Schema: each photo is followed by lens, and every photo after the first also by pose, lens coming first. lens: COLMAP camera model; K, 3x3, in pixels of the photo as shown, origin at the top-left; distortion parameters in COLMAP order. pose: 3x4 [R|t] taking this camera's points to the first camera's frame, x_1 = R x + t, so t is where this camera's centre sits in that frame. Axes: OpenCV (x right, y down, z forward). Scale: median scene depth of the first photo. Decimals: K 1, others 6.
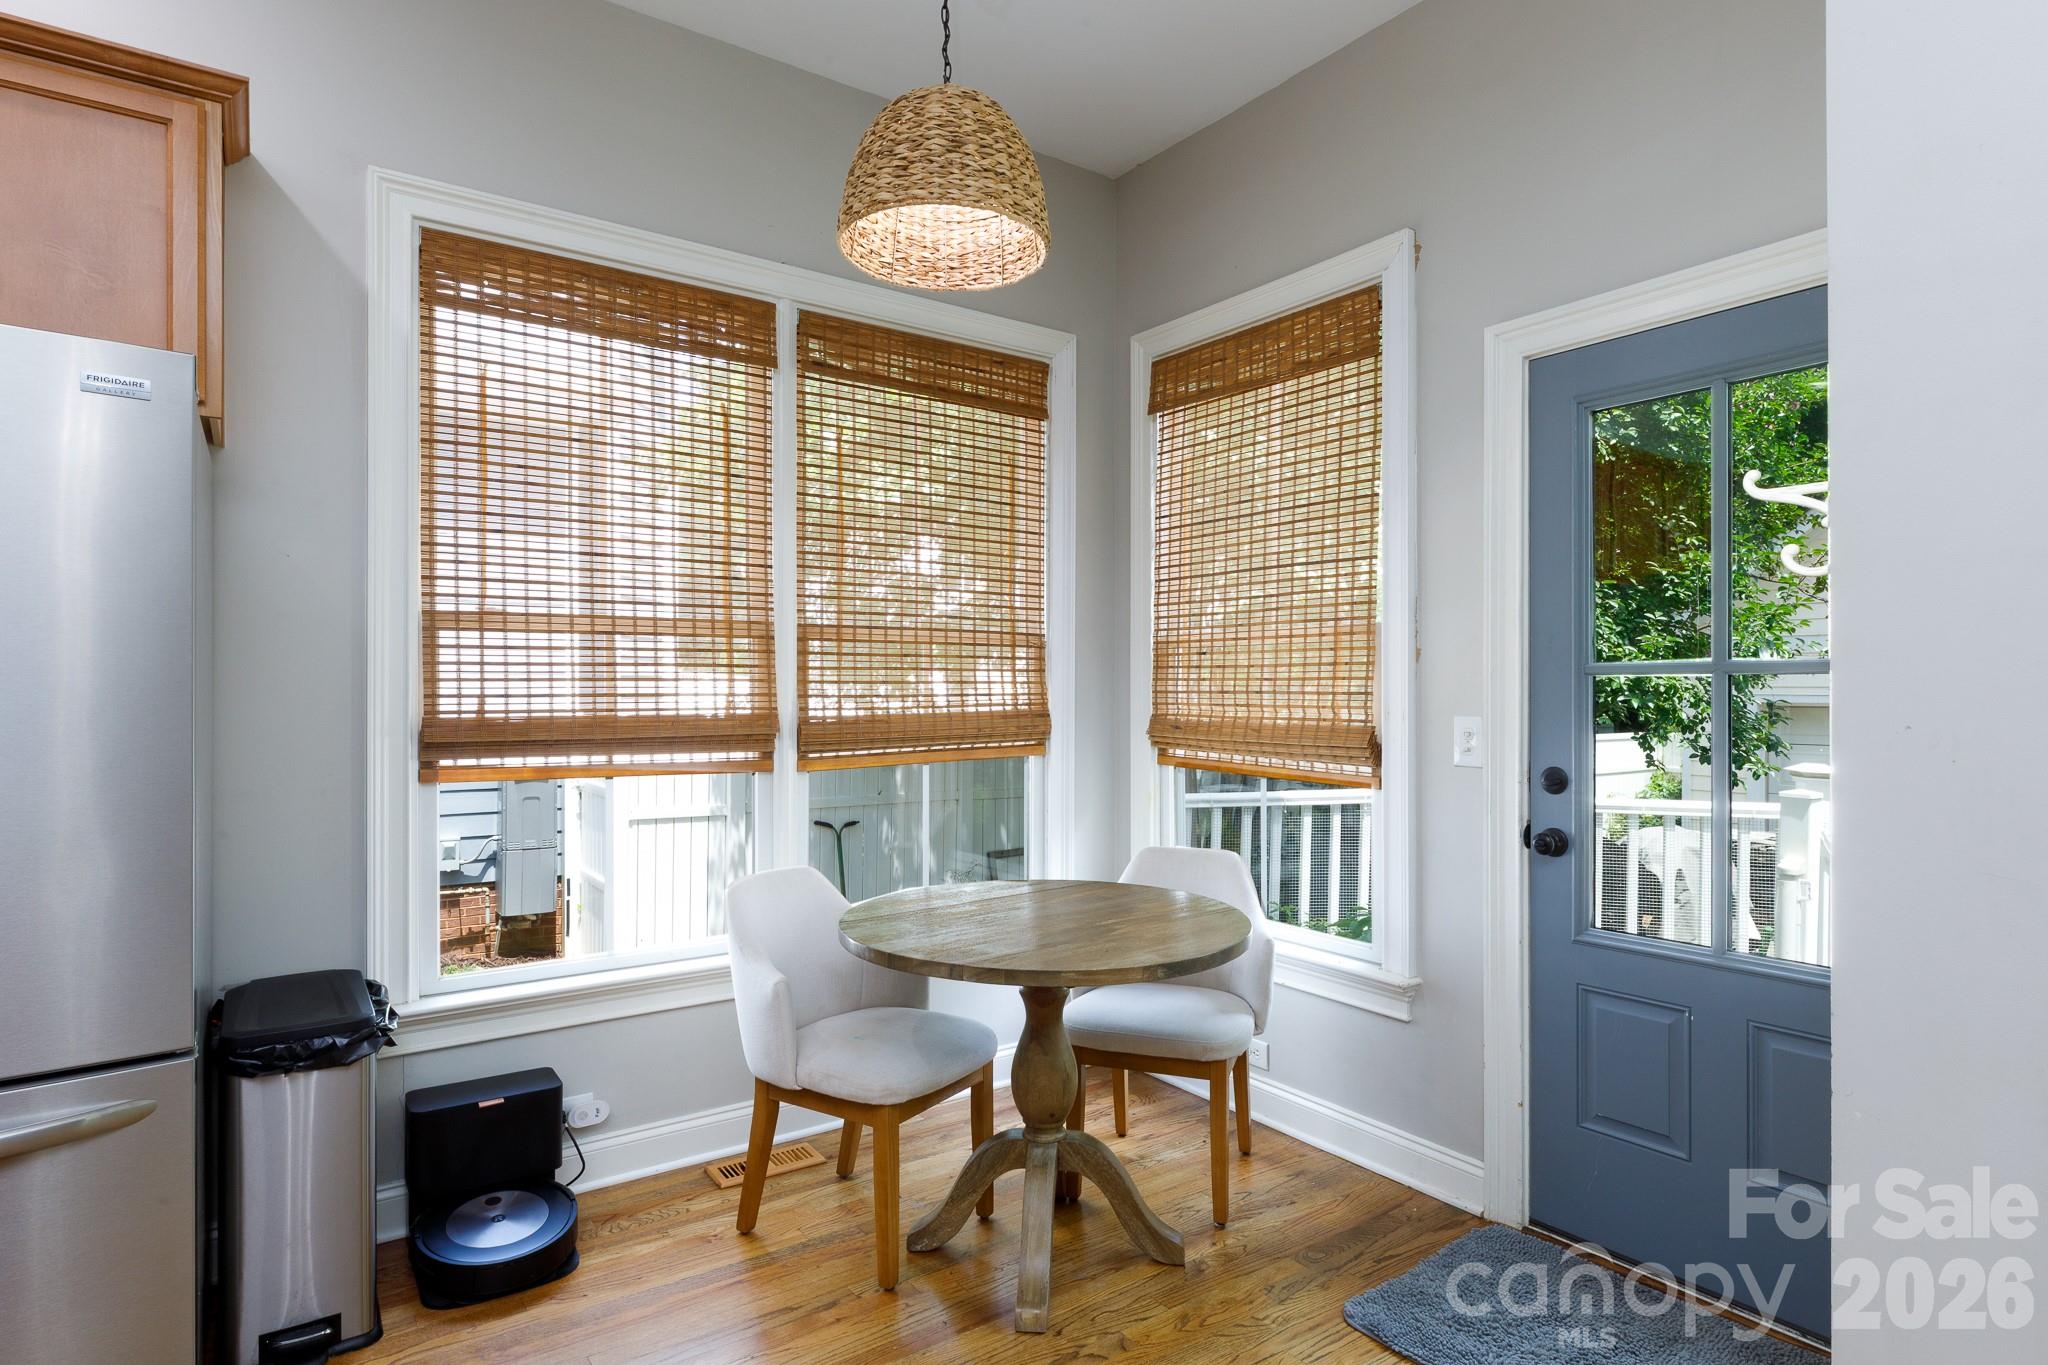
lens RADIAL K [[1127.1, 0, 1016.0], [0, 1127.1, 692.6], [0, 0, 1]] dist [-0.000528, -0.000053]
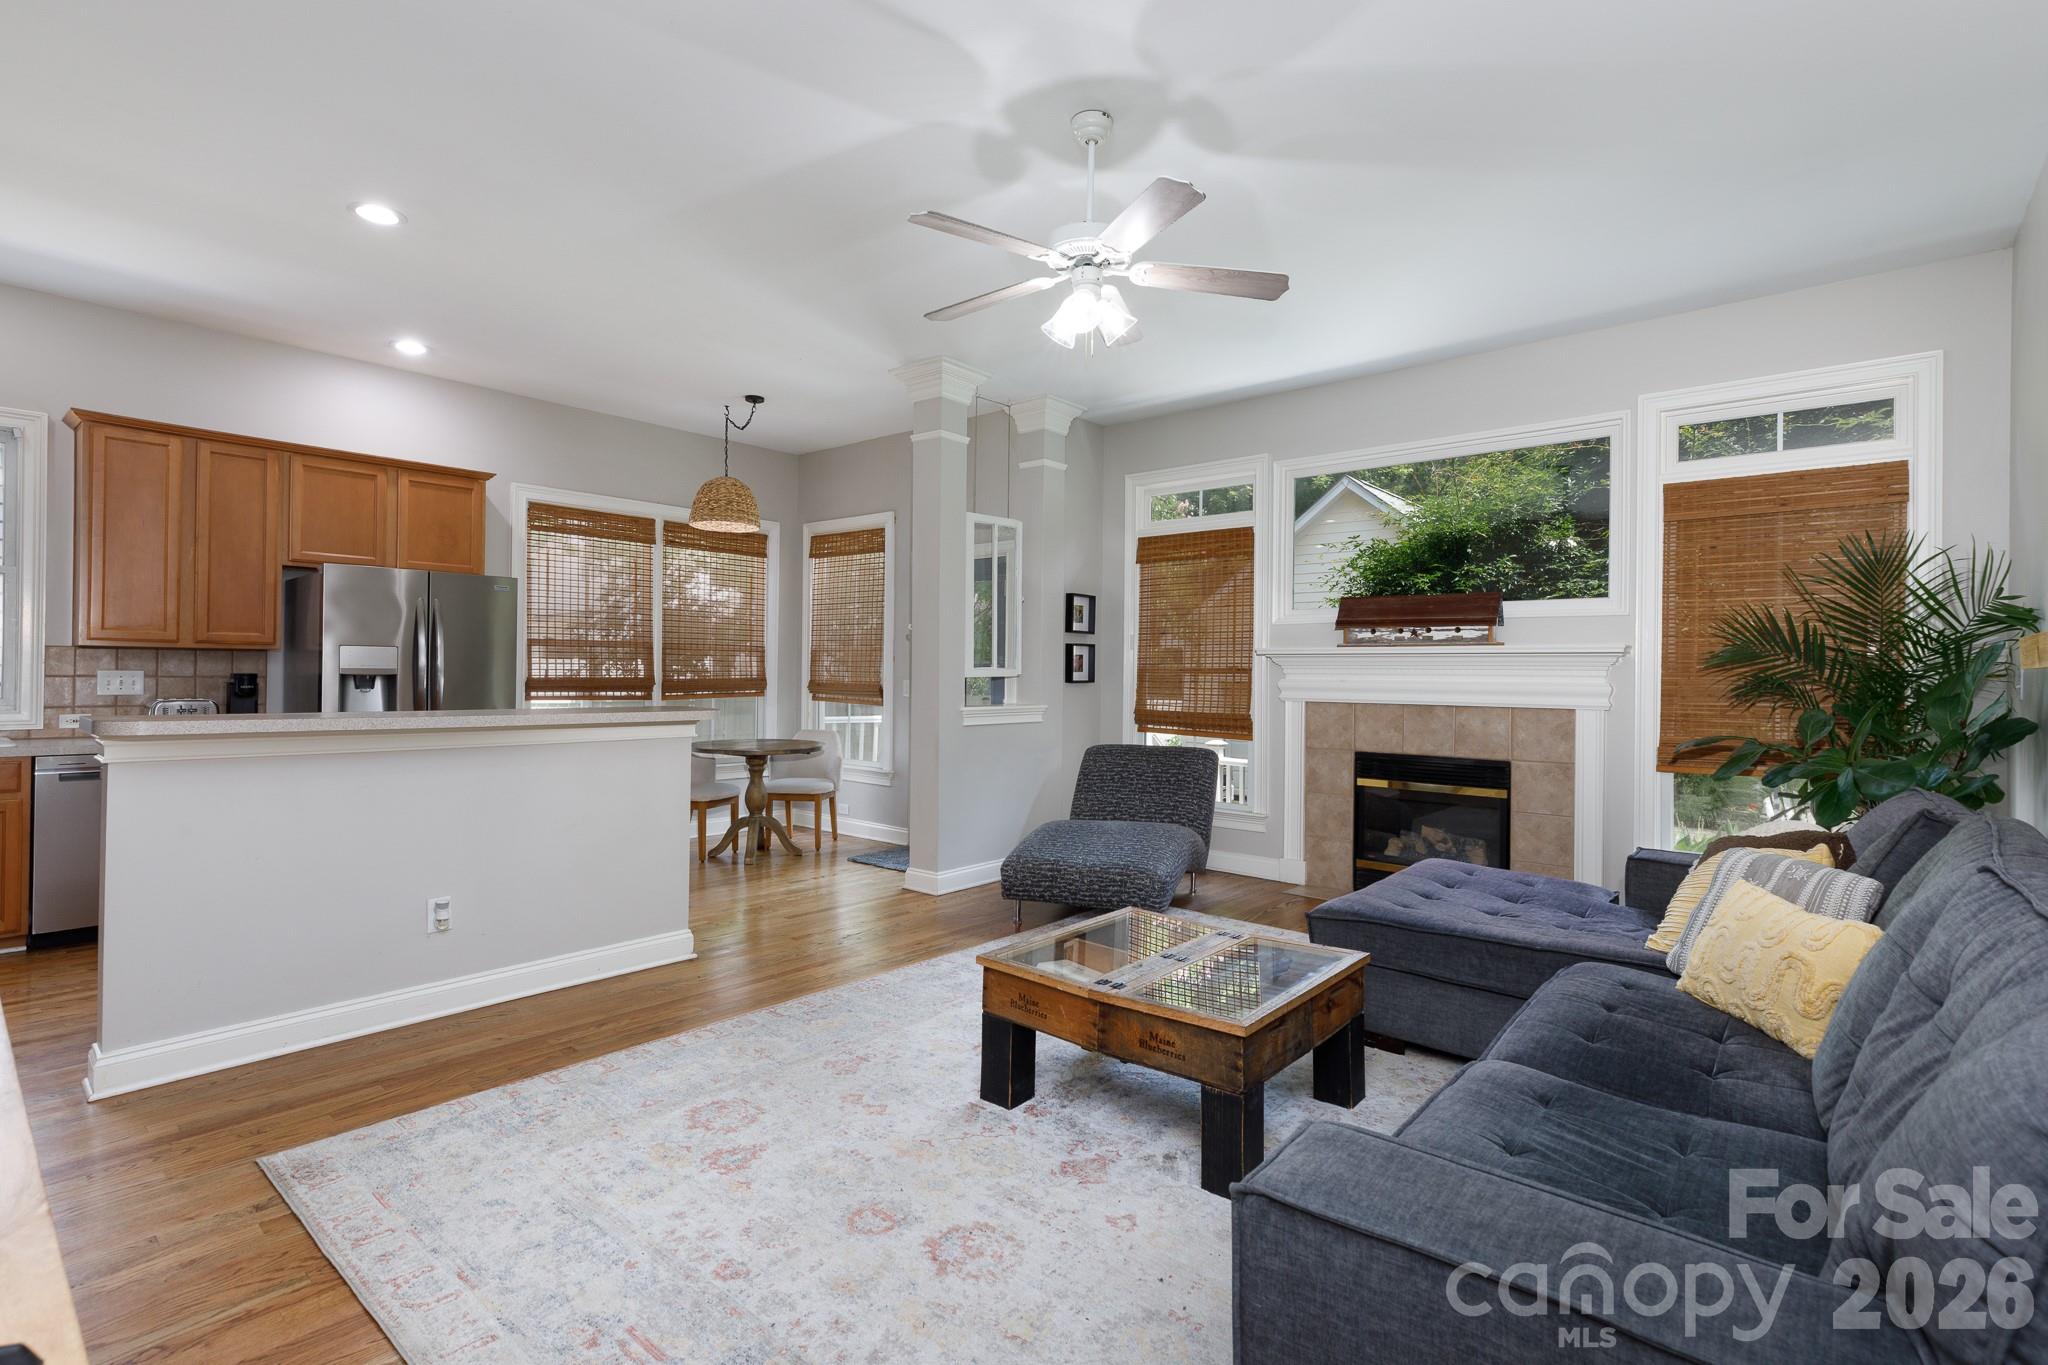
lens RADIAL K [[960.8, 0, 1031.8], [0, 960.8, 676.3], [0, 0, 1]] dist [-0.010861, 0.000029]
pose [[0.968056, 0.009253, 0.250564, 0.082199], [-0.010884, 0.999928, 0.005122, -0.004608], [-0.250498, -0.007686, 0.968087, -1.469374]]
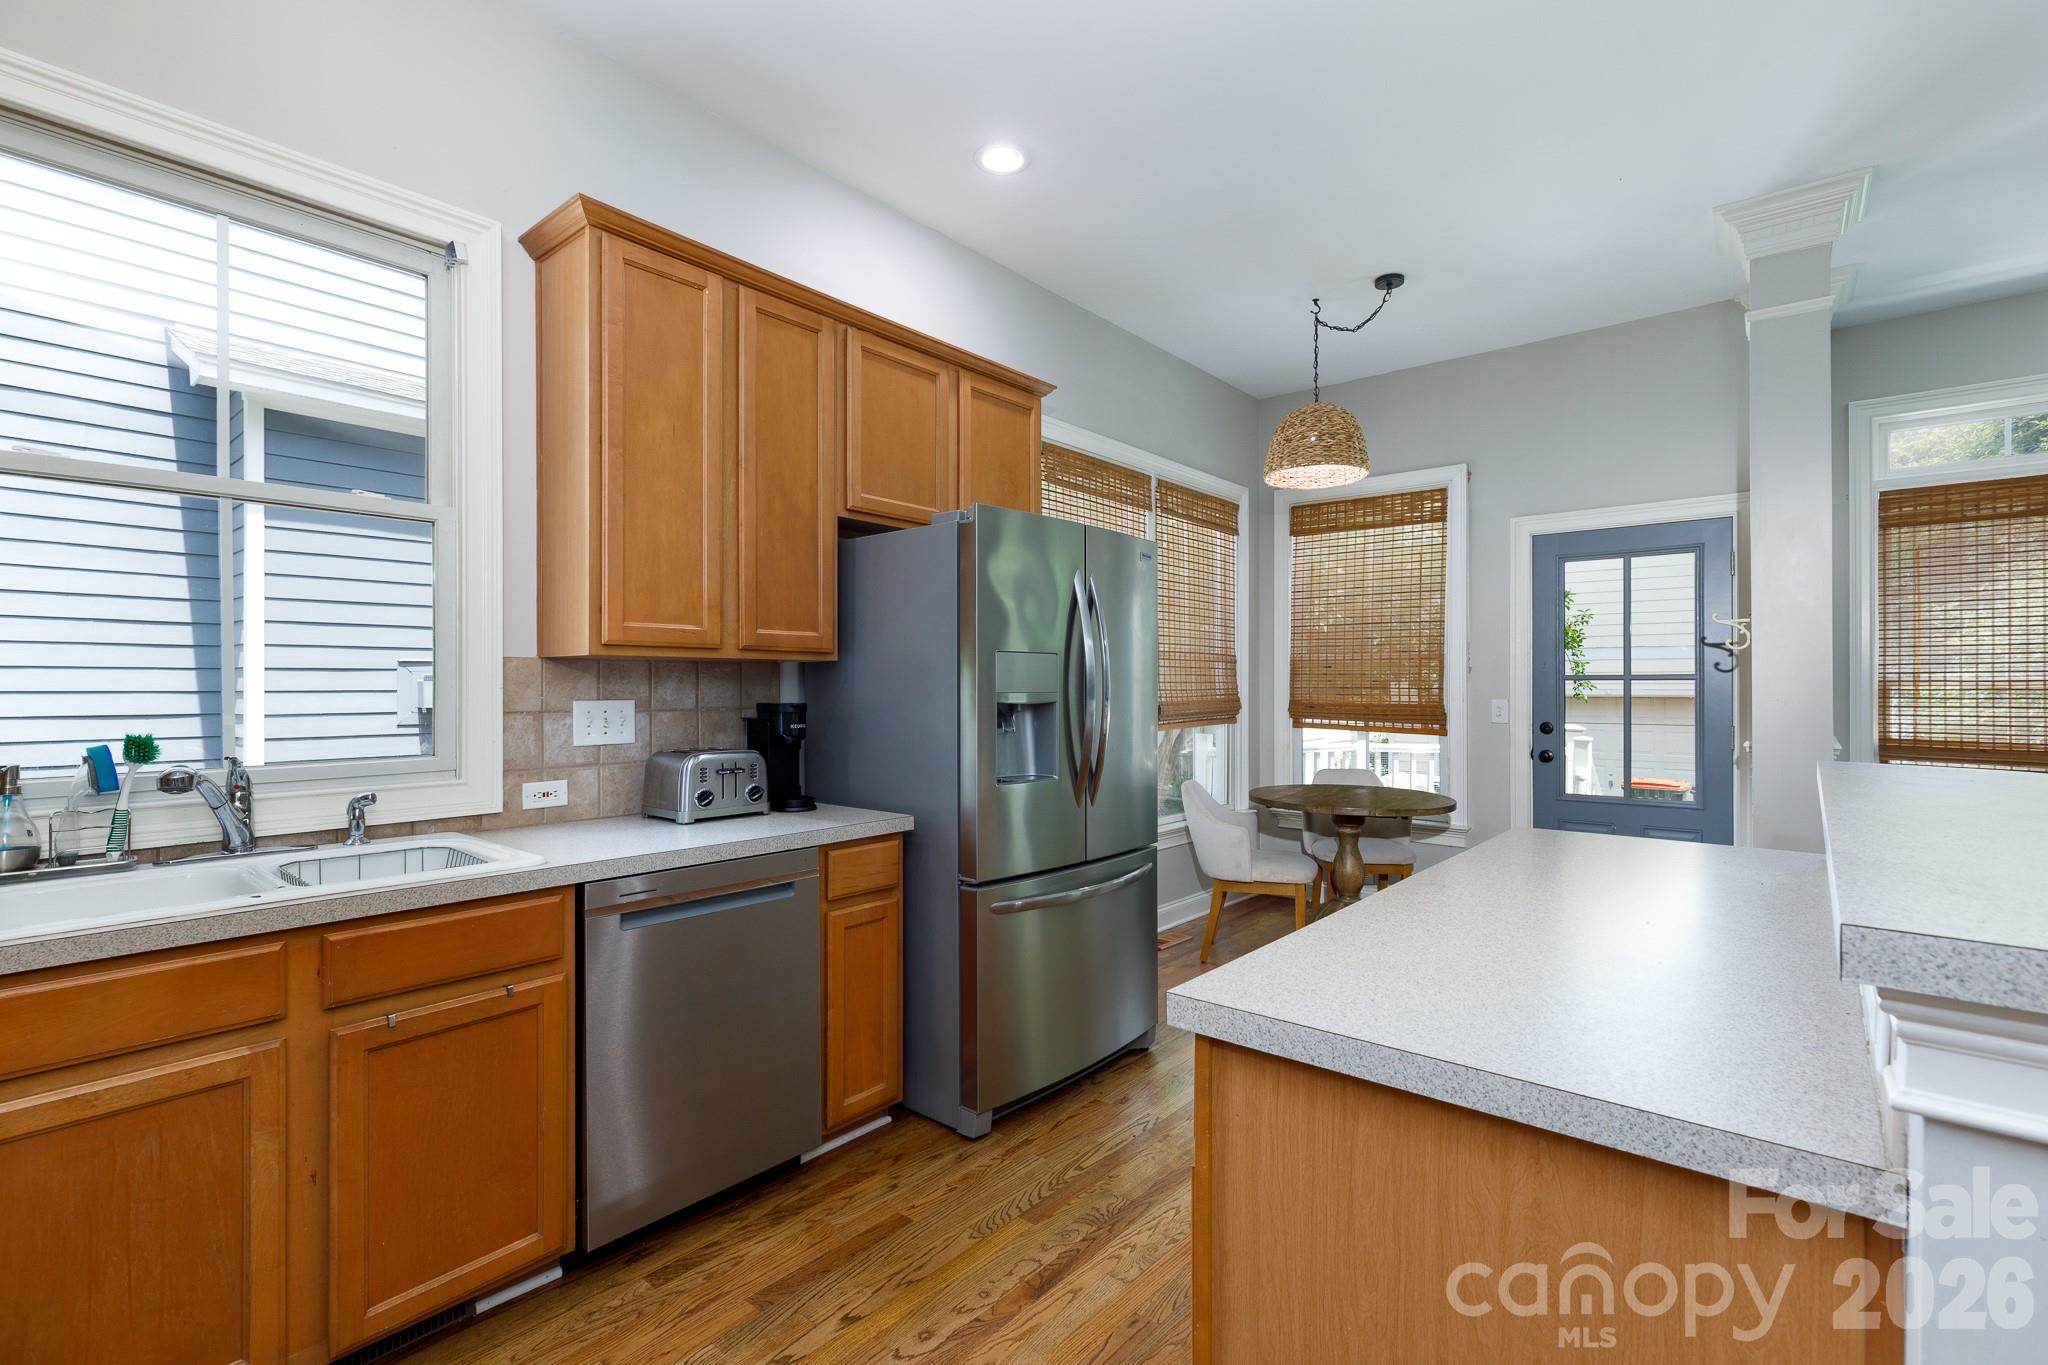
lens RADIAL K [[937.2, 0, 1024.0], [0, 937.2, 682.5], [0, 0, 1]] dist [-0.000386, -0.000264]
pose [[0.967540, 0.000771, 0.252717, -0.864895], [-0.000607, 1.000000, -0.000724, -0.008420], [-0.252718, 0.000547, 0.967540, -0.456708]]
